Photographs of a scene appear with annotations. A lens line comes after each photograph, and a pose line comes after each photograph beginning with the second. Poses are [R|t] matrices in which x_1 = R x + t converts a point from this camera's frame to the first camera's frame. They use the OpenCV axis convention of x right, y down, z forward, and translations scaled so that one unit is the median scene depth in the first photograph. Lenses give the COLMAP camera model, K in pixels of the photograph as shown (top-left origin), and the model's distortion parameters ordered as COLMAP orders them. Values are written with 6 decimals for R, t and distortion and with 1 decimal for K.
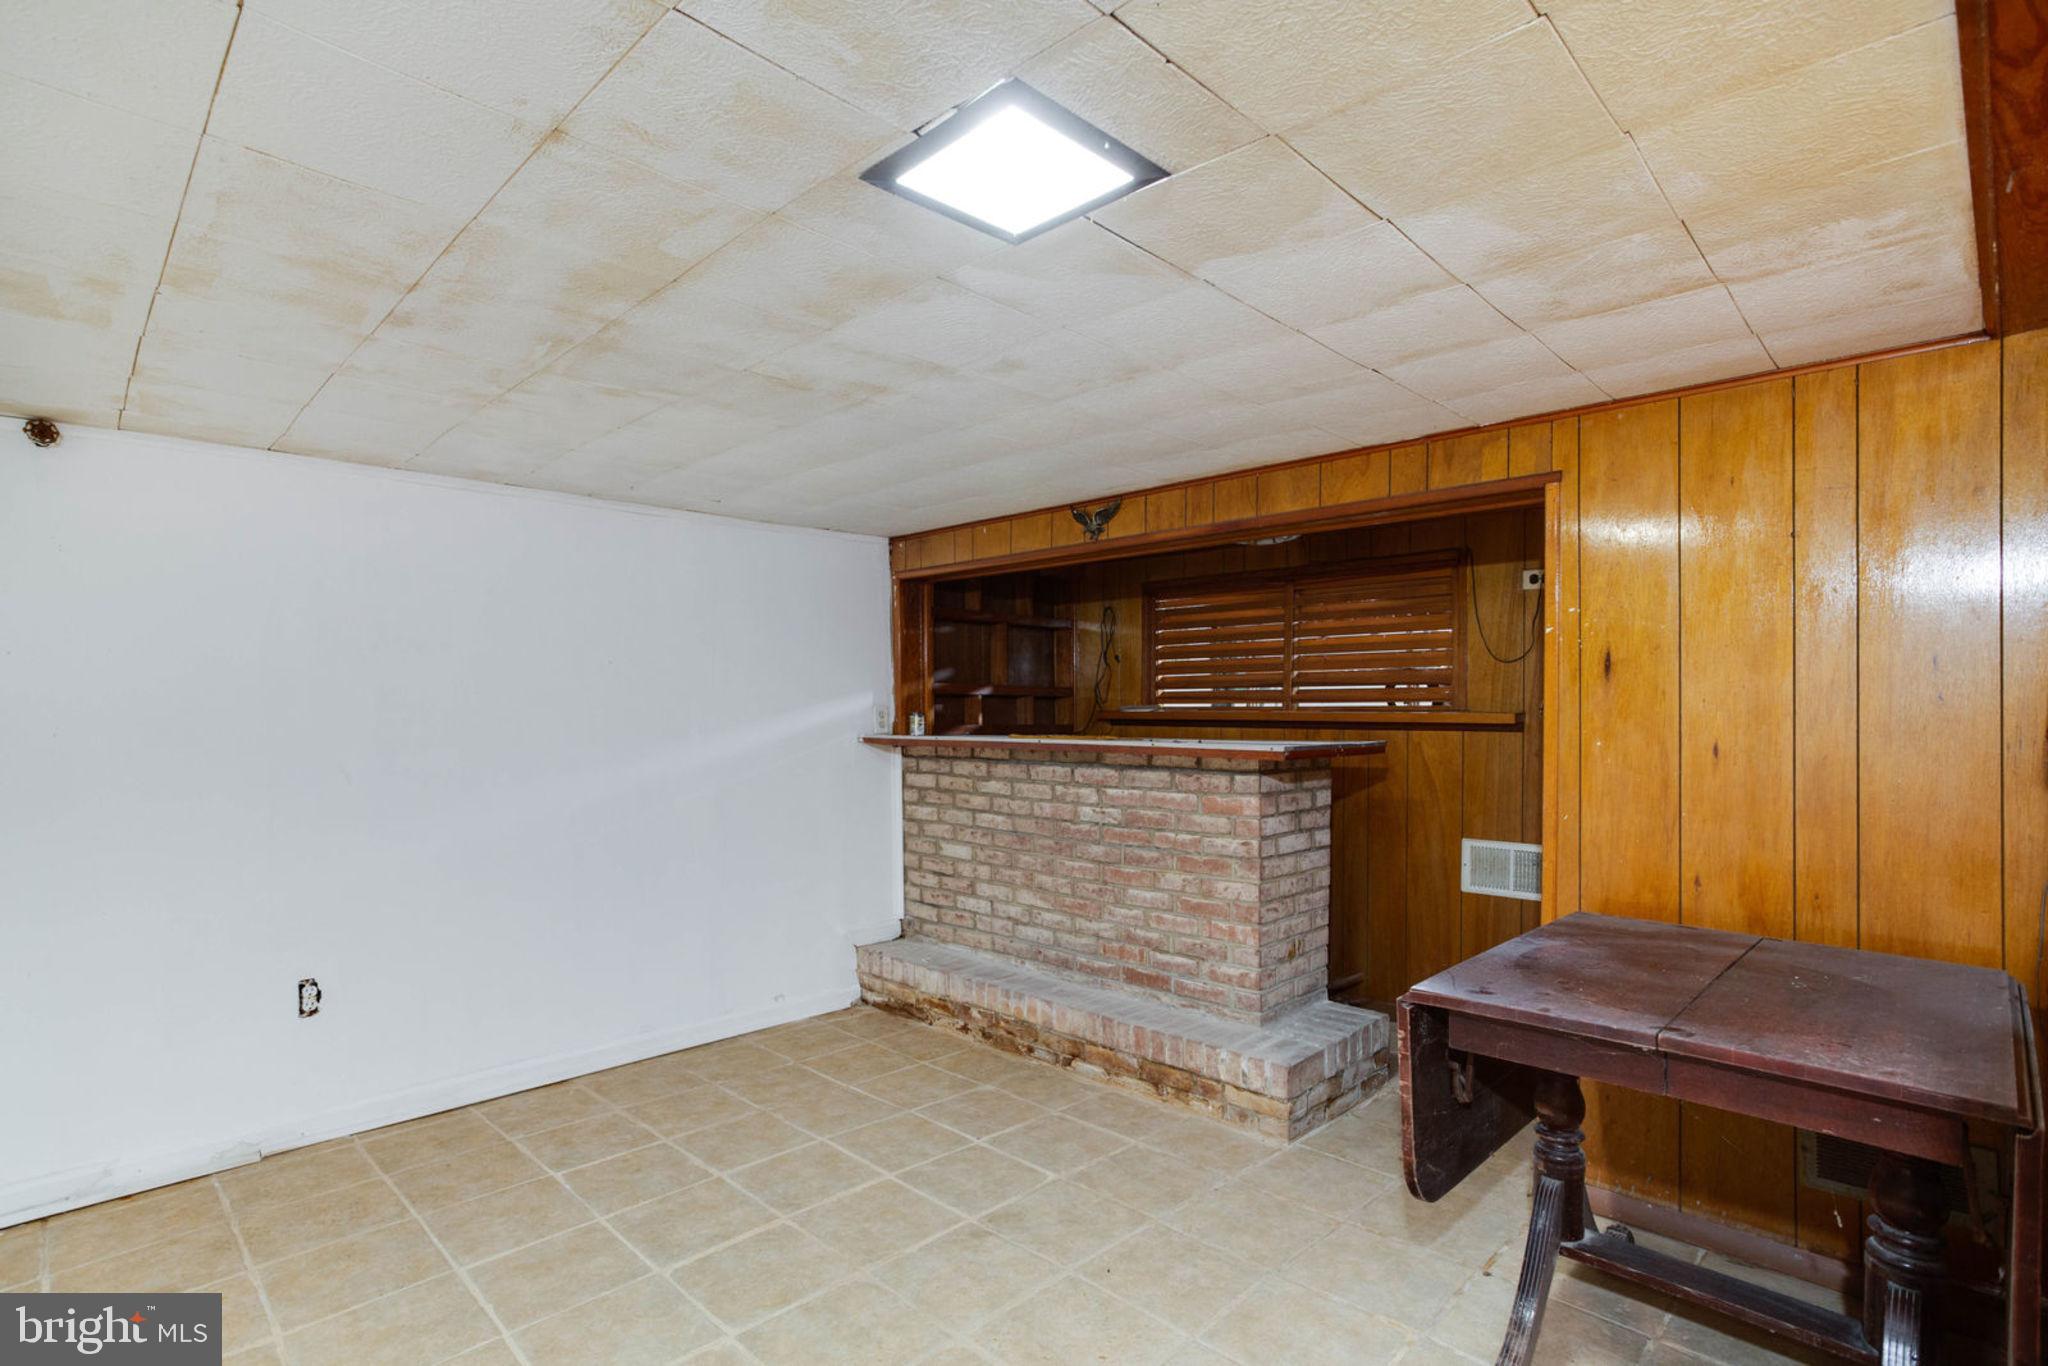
lens RADIAL K [[996.0, 0, 1009.3], [0, 996.0, 725.7], [0, 0, 1]] dist [-0.044033, 0.024086]
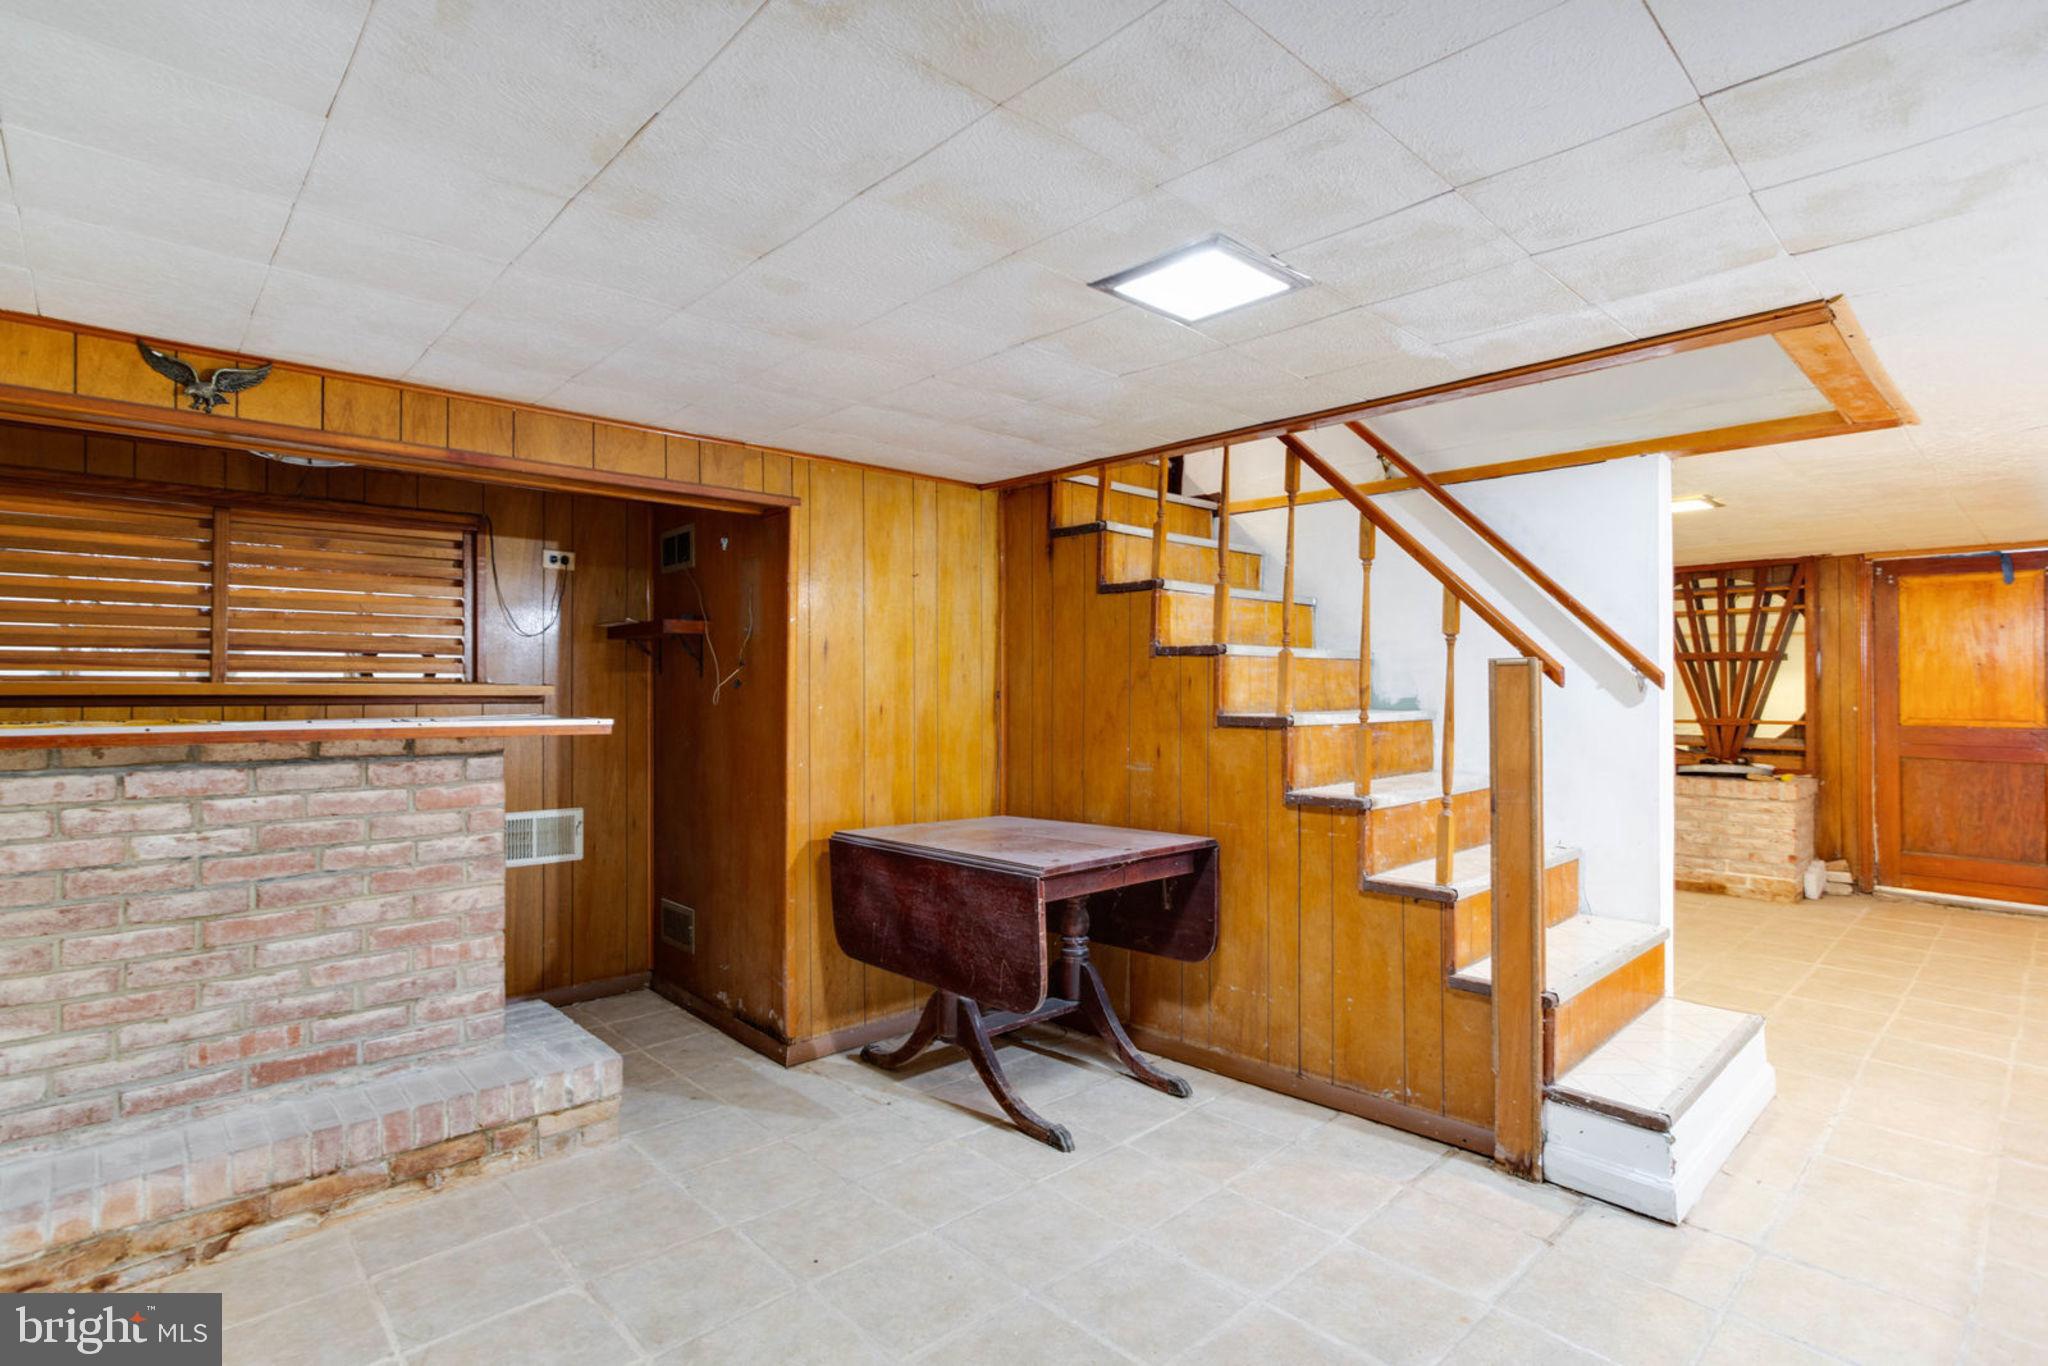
lens RADIAL K [[996.0, 0, 1030.7], [0, 996.0, 677.2], [0, 0, 1]] dist [-0.044033, 0.024086]
pose [[0.042310, 0.011355, 0.999040, -0.549085], [0.014959, 0.999816, -0.011997, -0.001152], [-0.998993, 0.015452, 0.042132, 0.477002]]
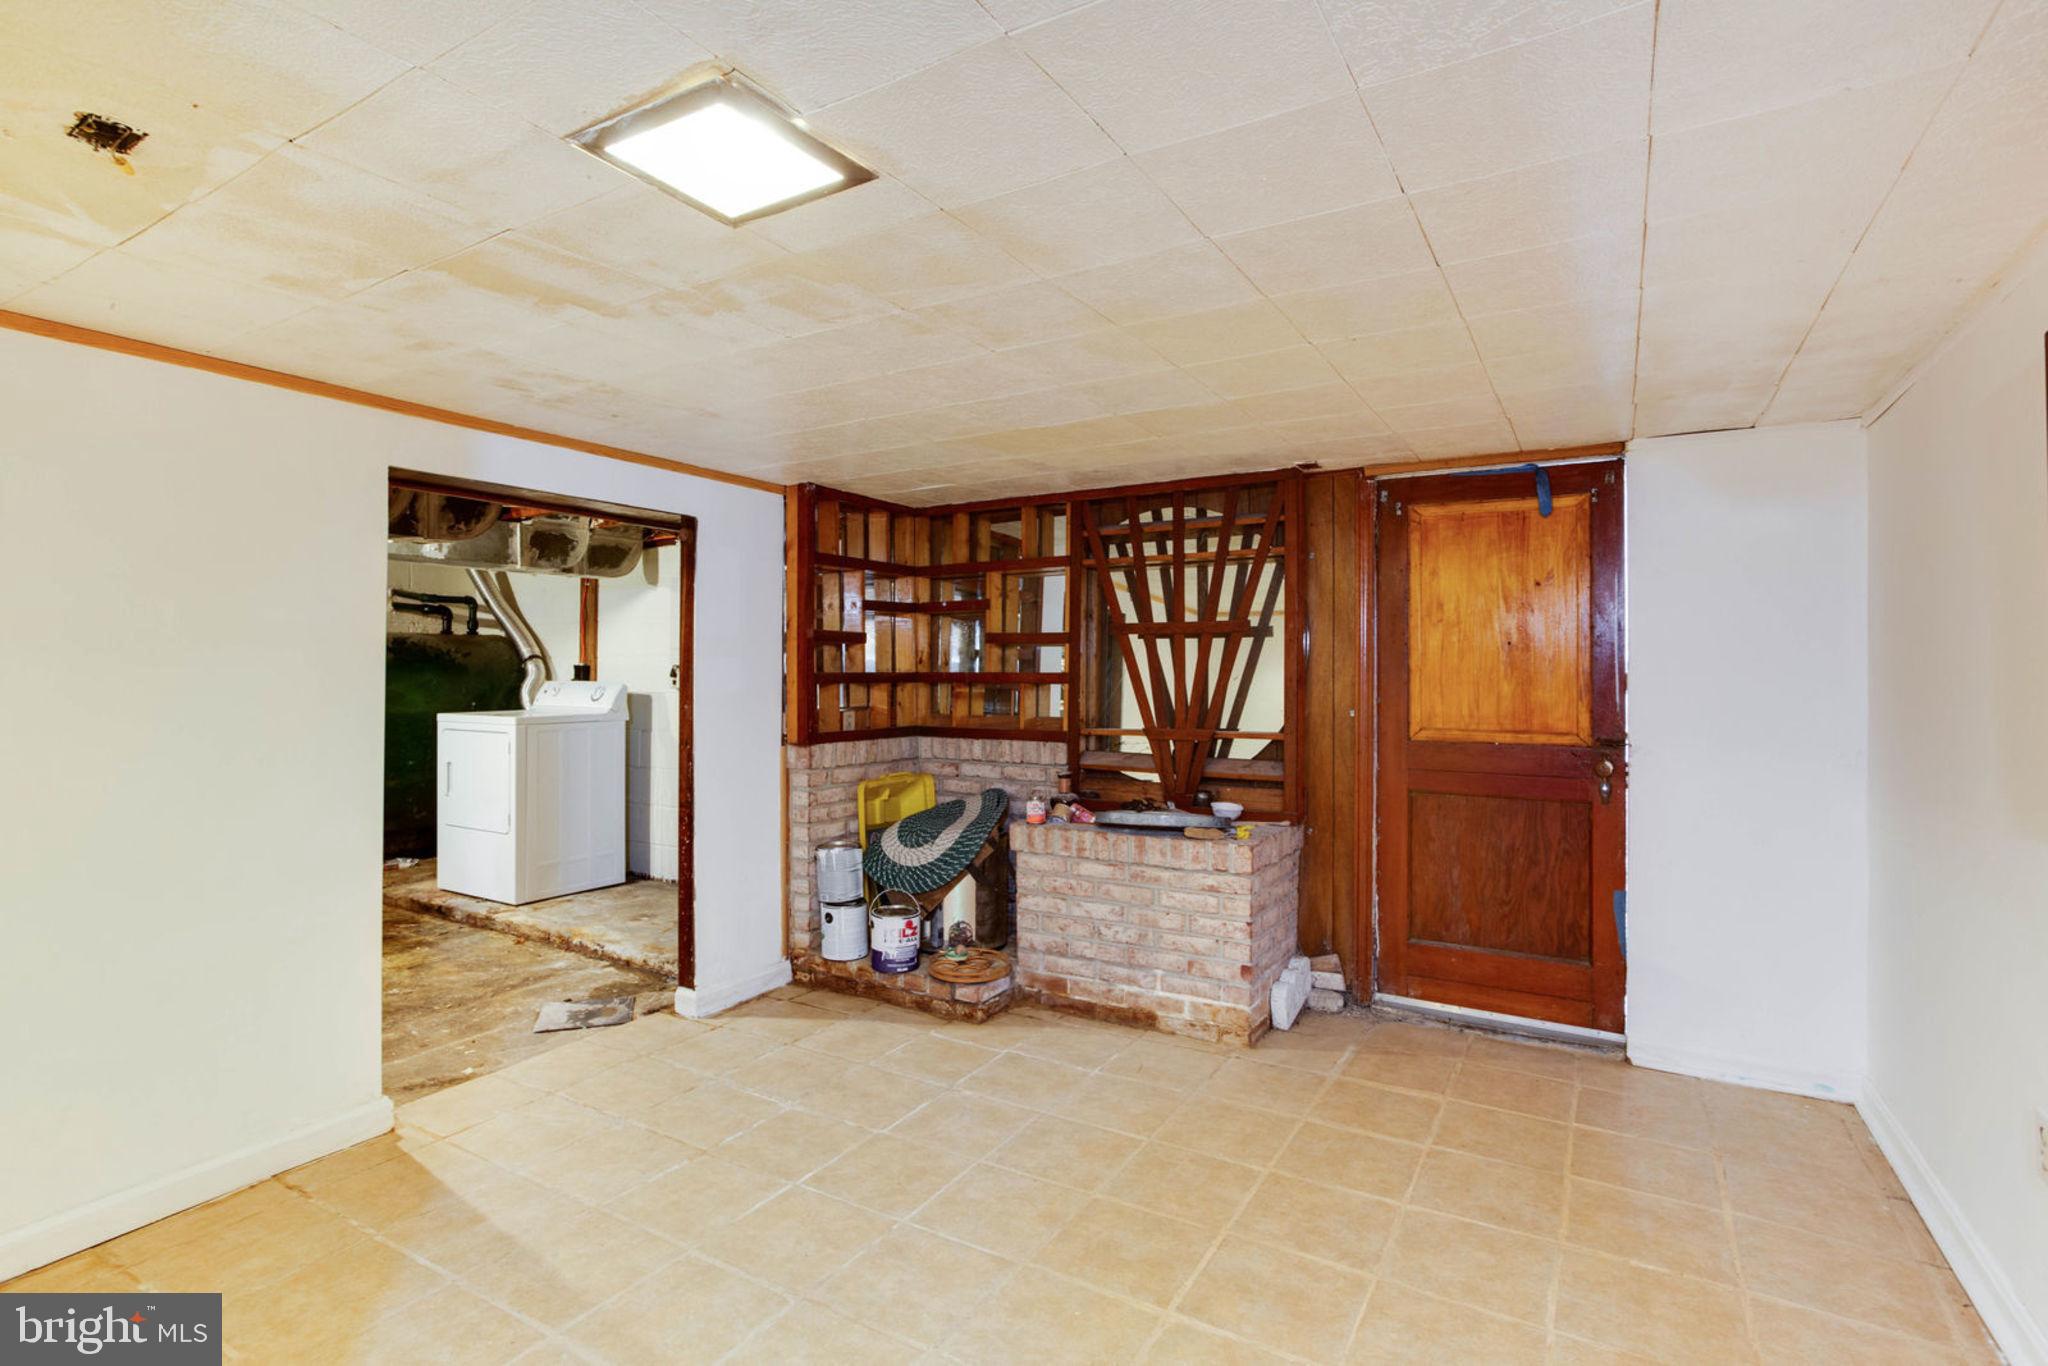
lens RADIAL K [[996.0, 0, 1025.4], [0, 996.0, 663.0], [0, 0, 1]] dist [-0.044033, 0.024086]
pose [[-0.233565, 0.006567, 0.972319, -0.443225], [0.013609, 0.999901, -0.003485, -0.001219], [-0.972246, 0.012418, -0.233631, 0.374808]]
